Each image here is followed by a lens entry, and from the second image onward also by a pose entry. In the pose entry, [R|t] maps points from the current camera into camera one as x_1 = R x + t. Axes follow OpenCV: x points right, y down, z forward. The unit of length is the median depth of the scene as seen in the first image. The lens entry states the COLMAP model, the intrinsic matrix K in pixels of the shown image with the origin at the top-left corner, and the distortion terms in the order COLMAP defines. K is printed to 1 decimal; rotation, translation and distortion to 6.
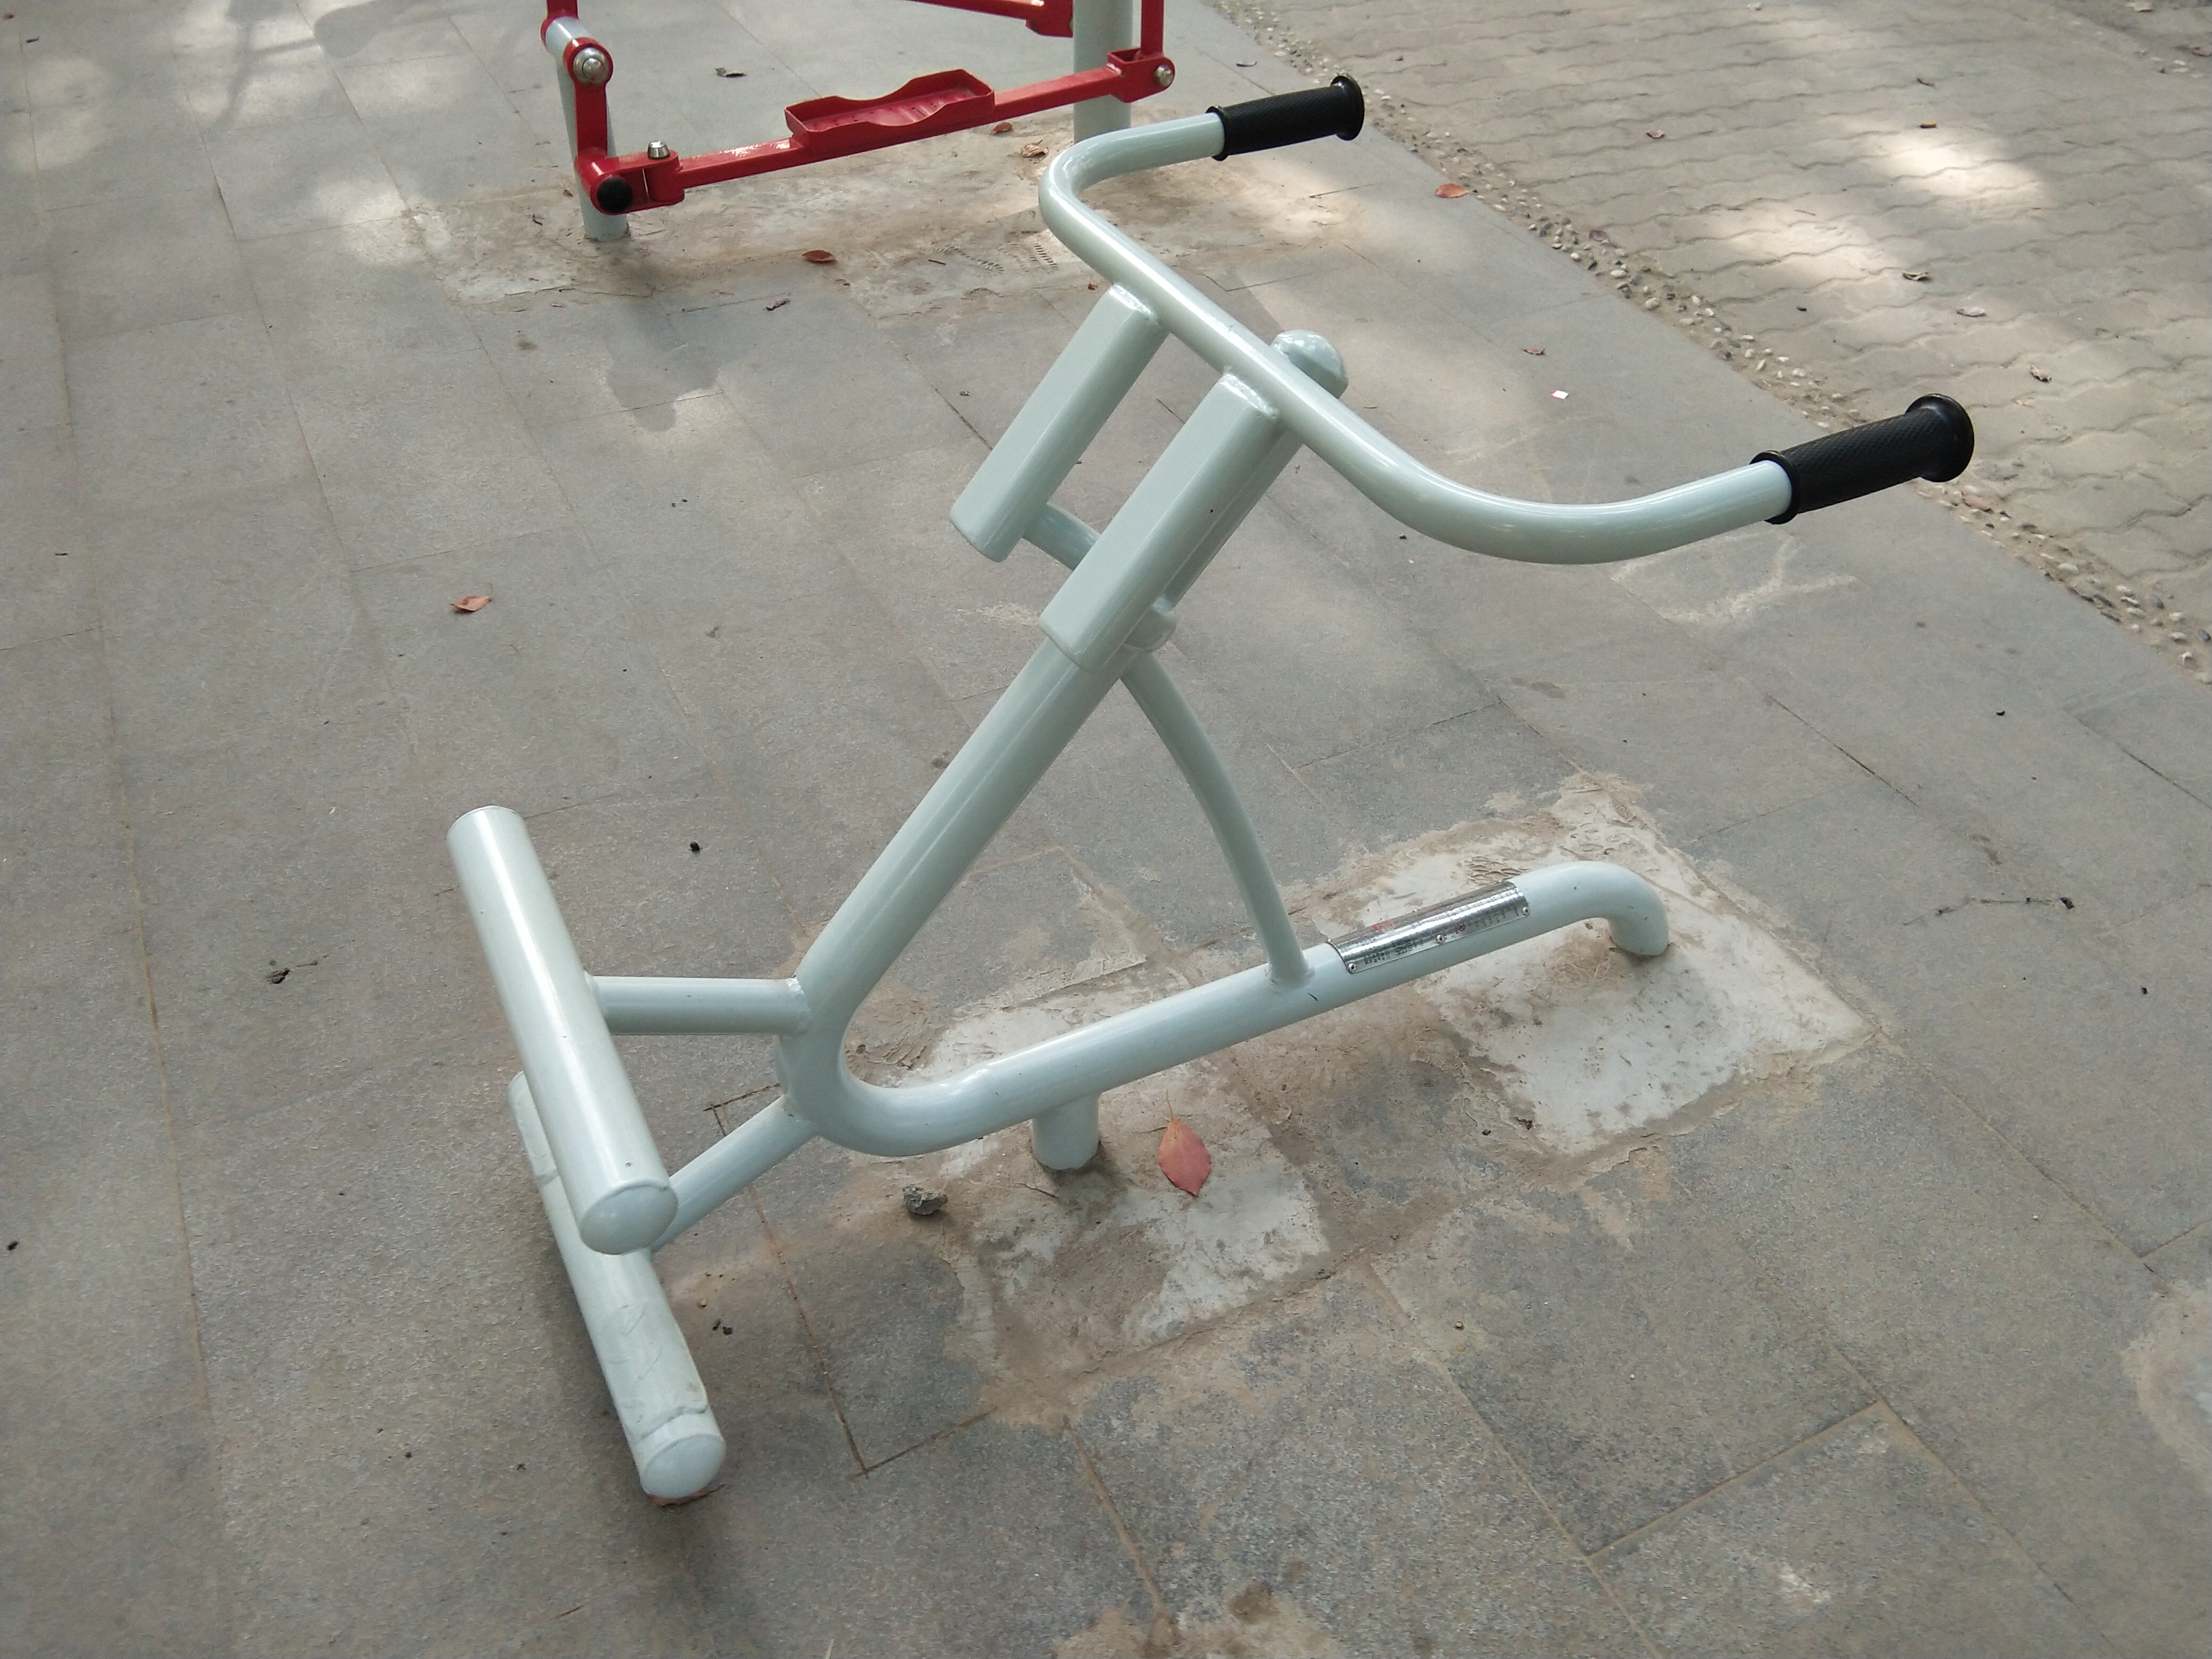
lens RADIAL K [[1779.1, 0, 1100.0], [0, 1779.1, 904.7], [0, 0, 1]] dist [0.080105, -0.100632]
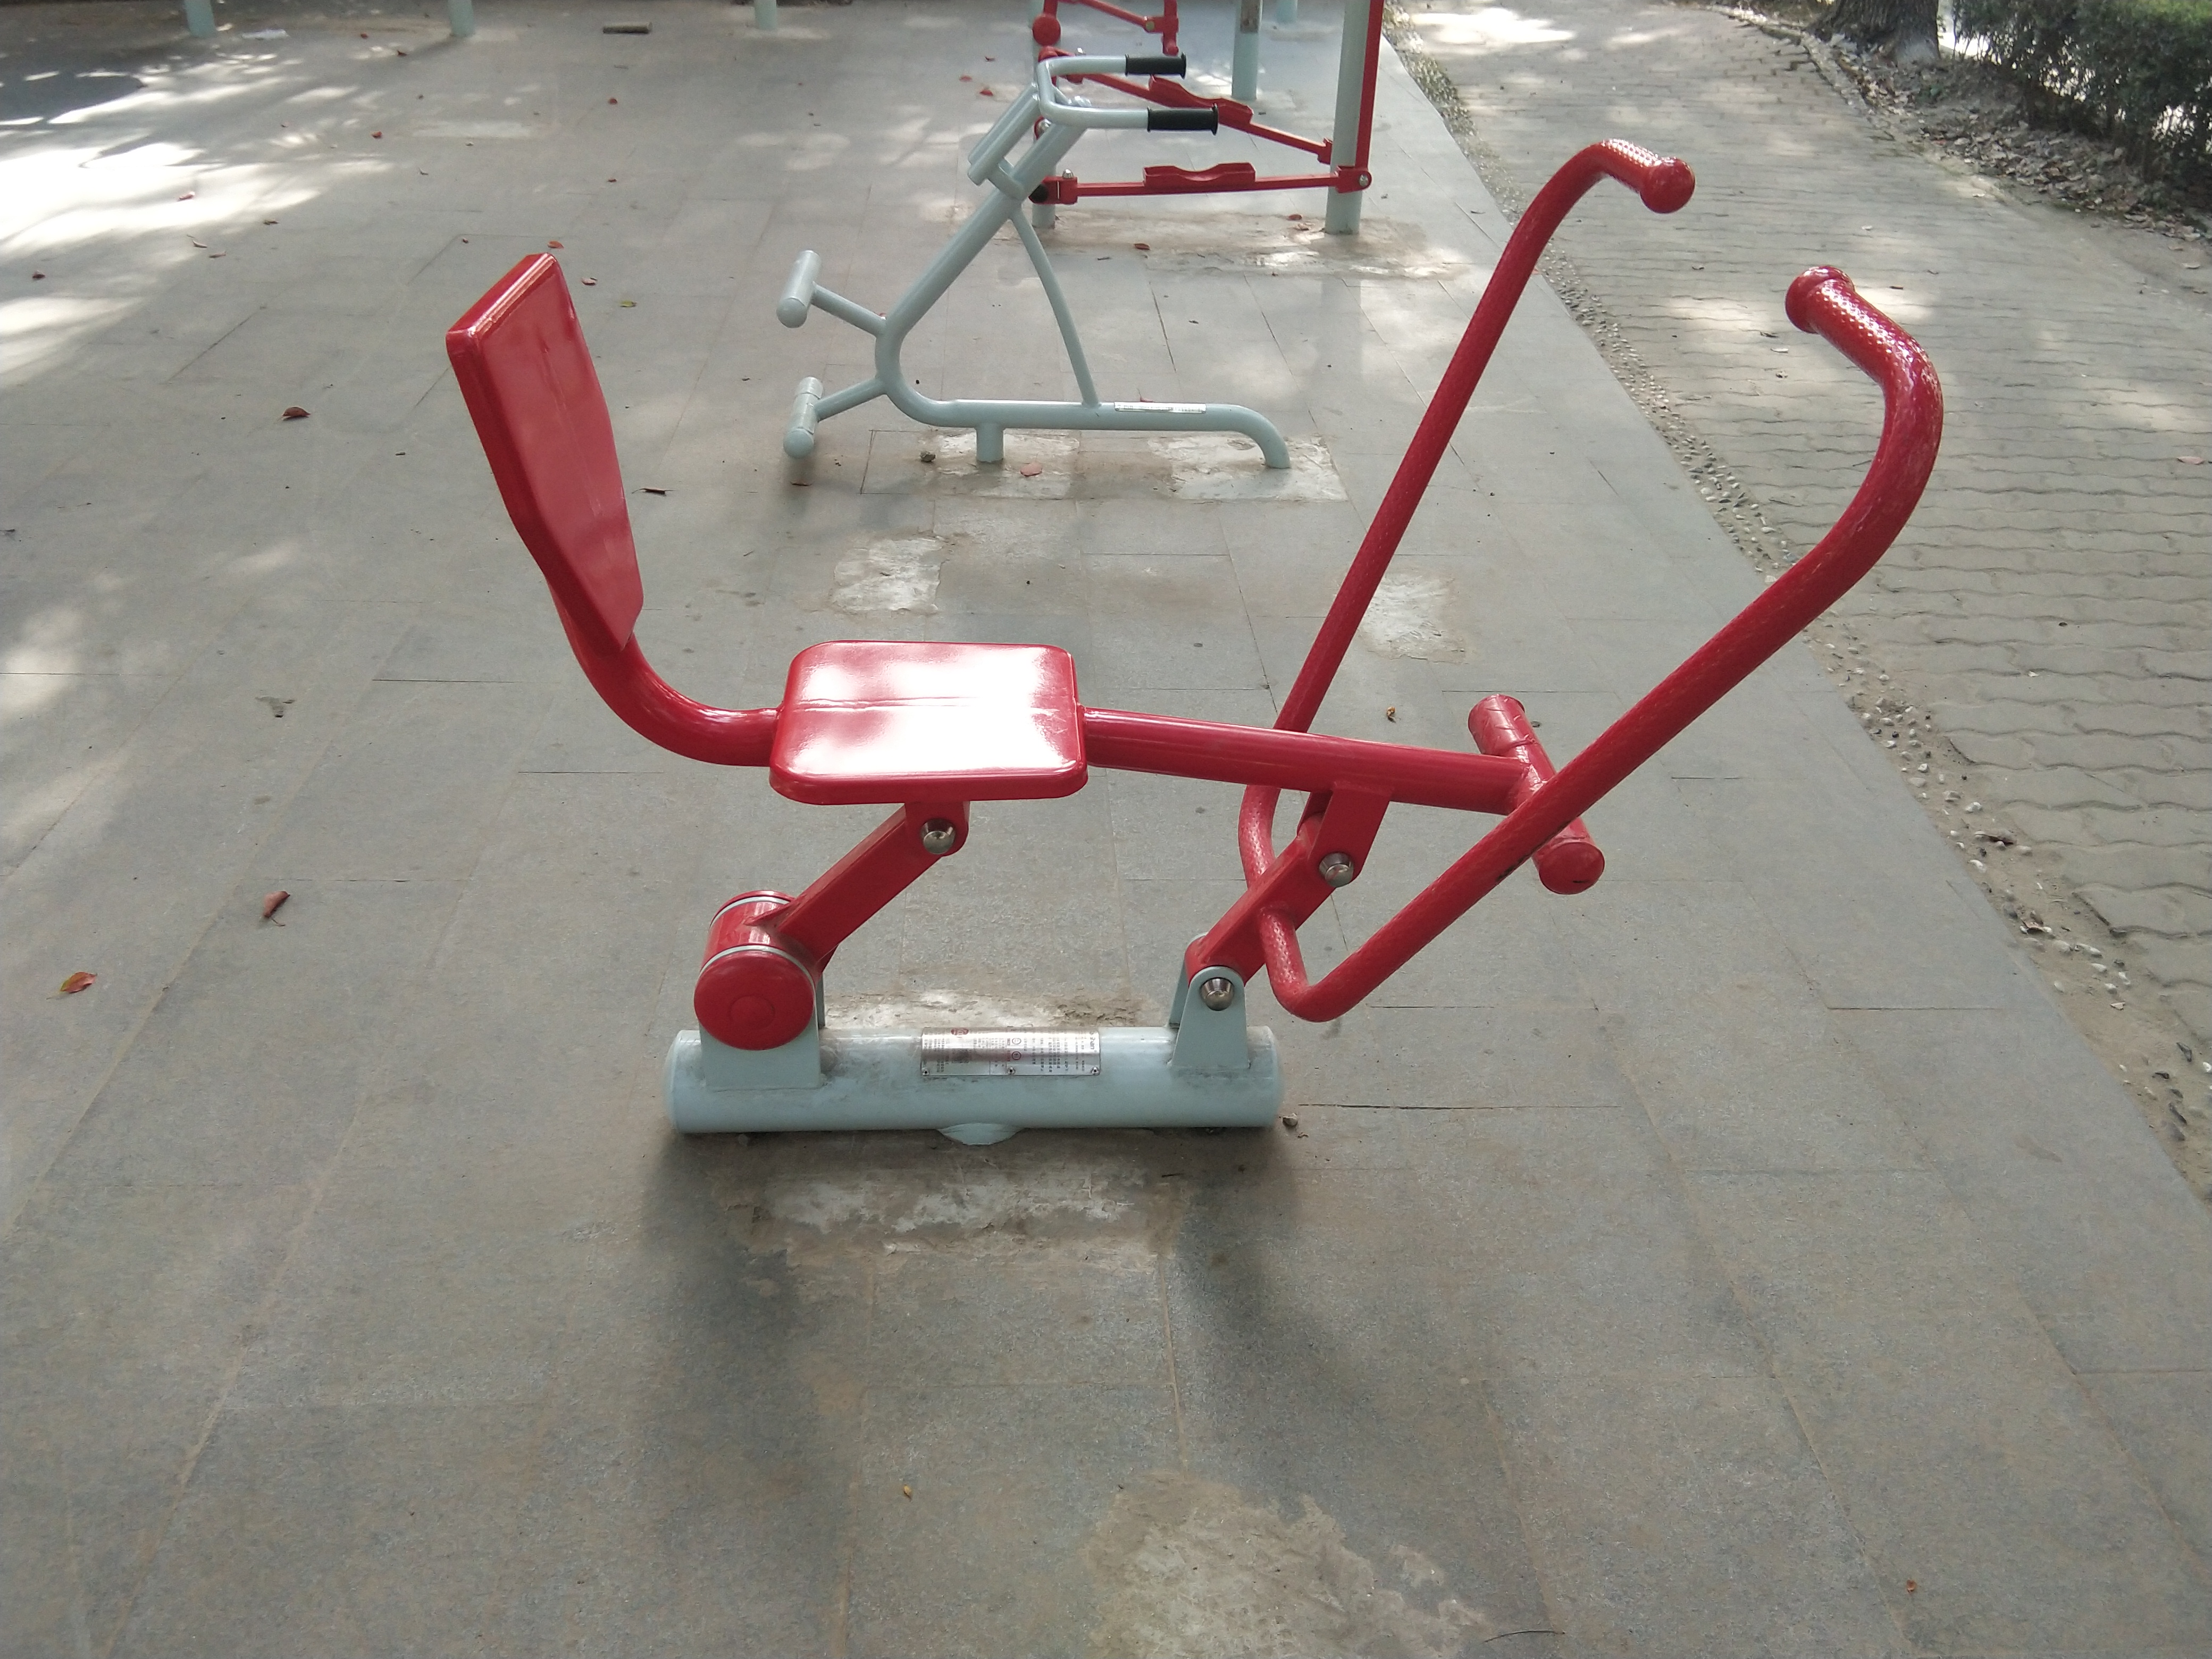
lens RADIAL K [[1743.2, 0, 1107.1], [0, 1743.2, 819.1], [0, 0, 1]] dist [0.103601, -0.155388]
pose [[0.923023, 0.217843, -0.317132, 0.432478], [-0.271451, 0.952862, -0.135531, 0.383672], [0.272658, 0.211184, 0.938647, -0.489084]]
